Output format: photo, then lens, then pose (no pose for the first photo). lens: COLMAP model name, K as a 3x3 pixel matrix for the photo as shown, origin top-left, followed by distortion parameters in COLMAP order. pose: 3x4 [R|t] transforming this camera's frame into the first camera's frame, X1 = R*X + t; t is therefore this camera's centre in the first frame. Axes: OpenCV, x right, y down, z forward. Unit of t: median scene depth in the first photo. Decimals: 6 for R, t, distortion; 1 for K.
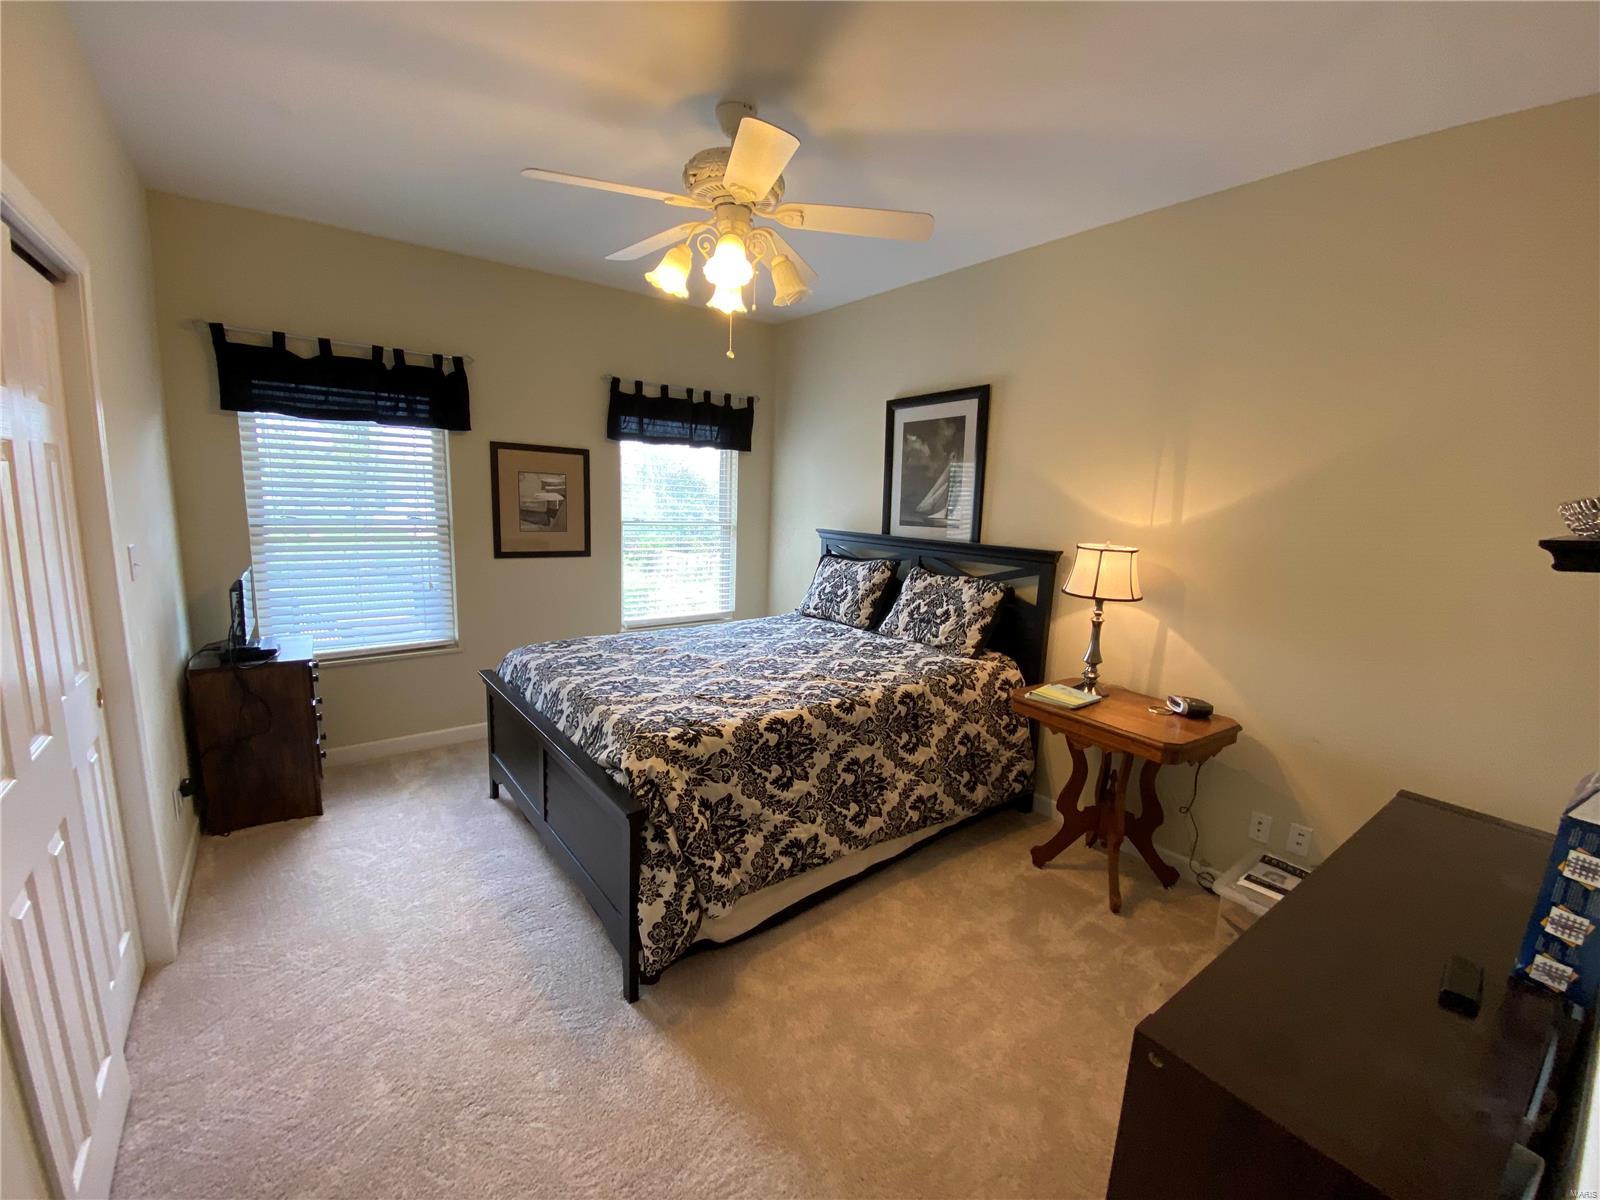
lens RADIAL K [[631.5, 0, 800.0], [0, 631.5, 600.0], [0, 0, 1]] dist [0.001270, -0.000102]
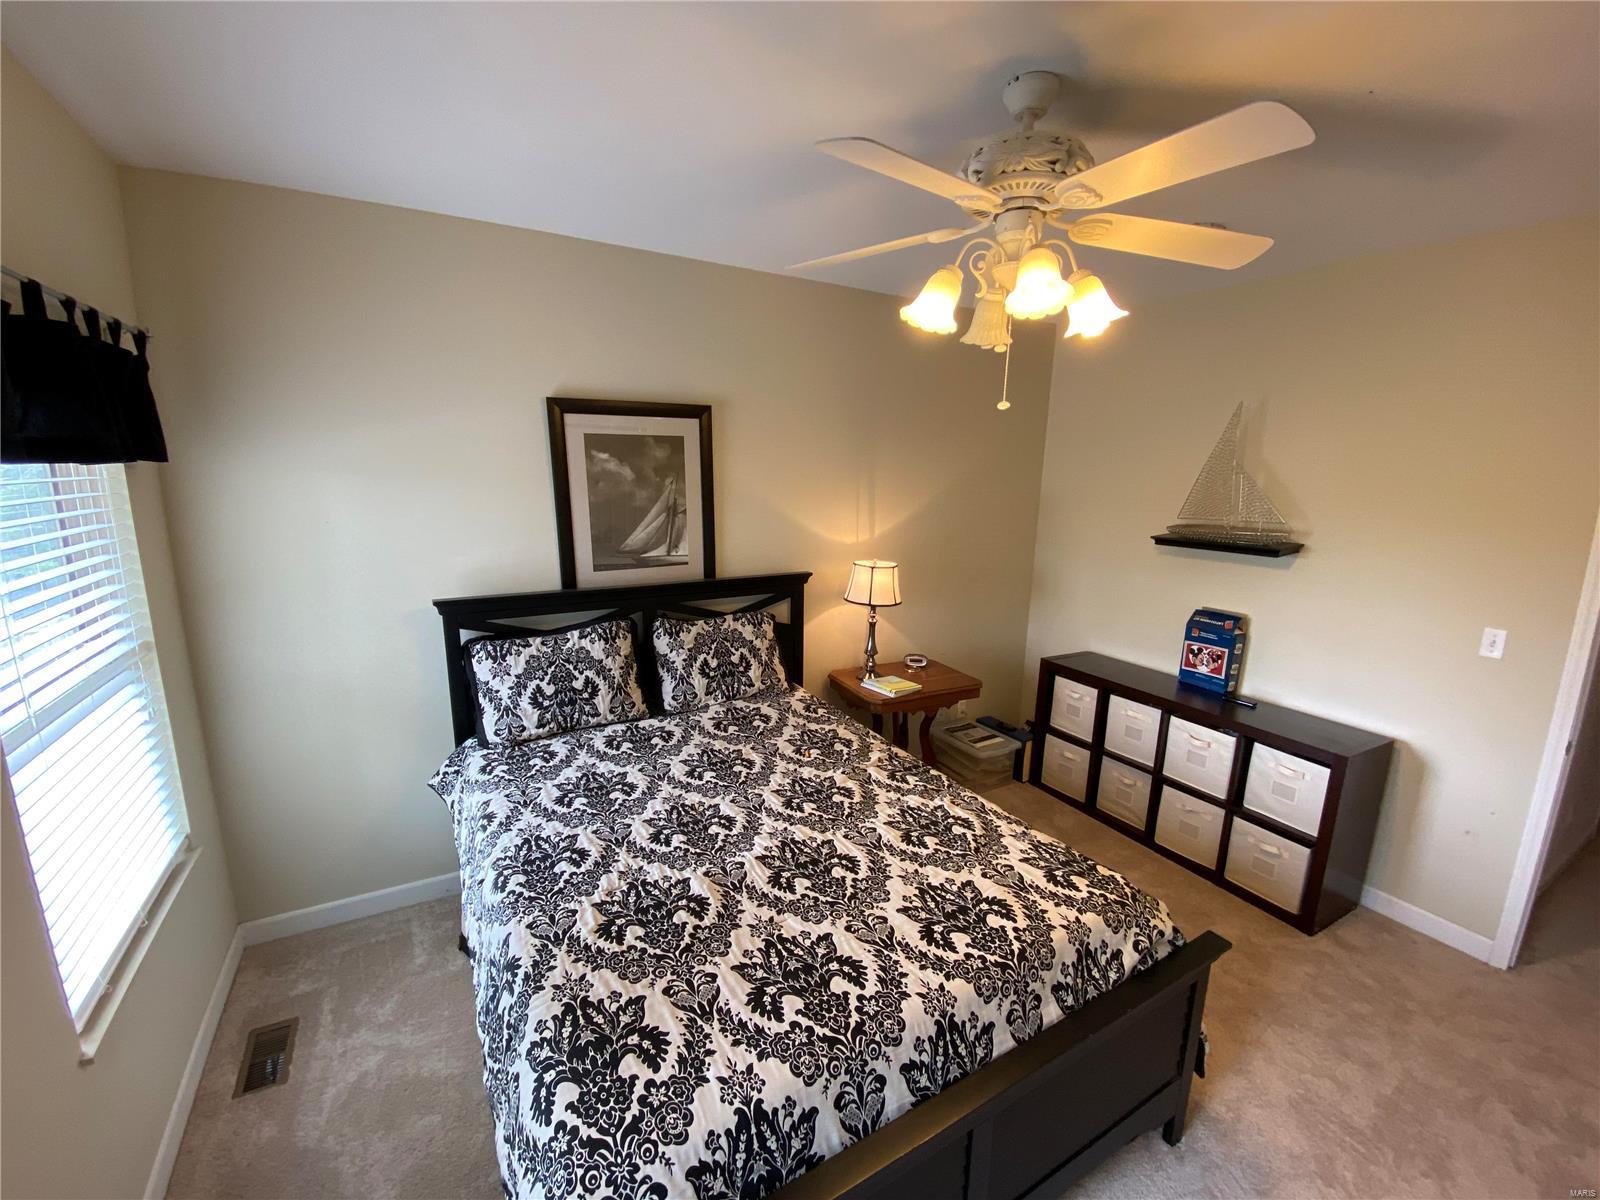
lens RADIAL K [[631.5, 0, 800.0], [0, 631.5, 600.0], [0, 0, 1]] dist [0.001270, -0.000102]
pose [[0.140649, -0.233913, 0.962031, -0.585559], [0.145311, 0.966044, 0.213644, -0.231132], [-0.979338, 0.109745, 0.169863, 0.704006]]
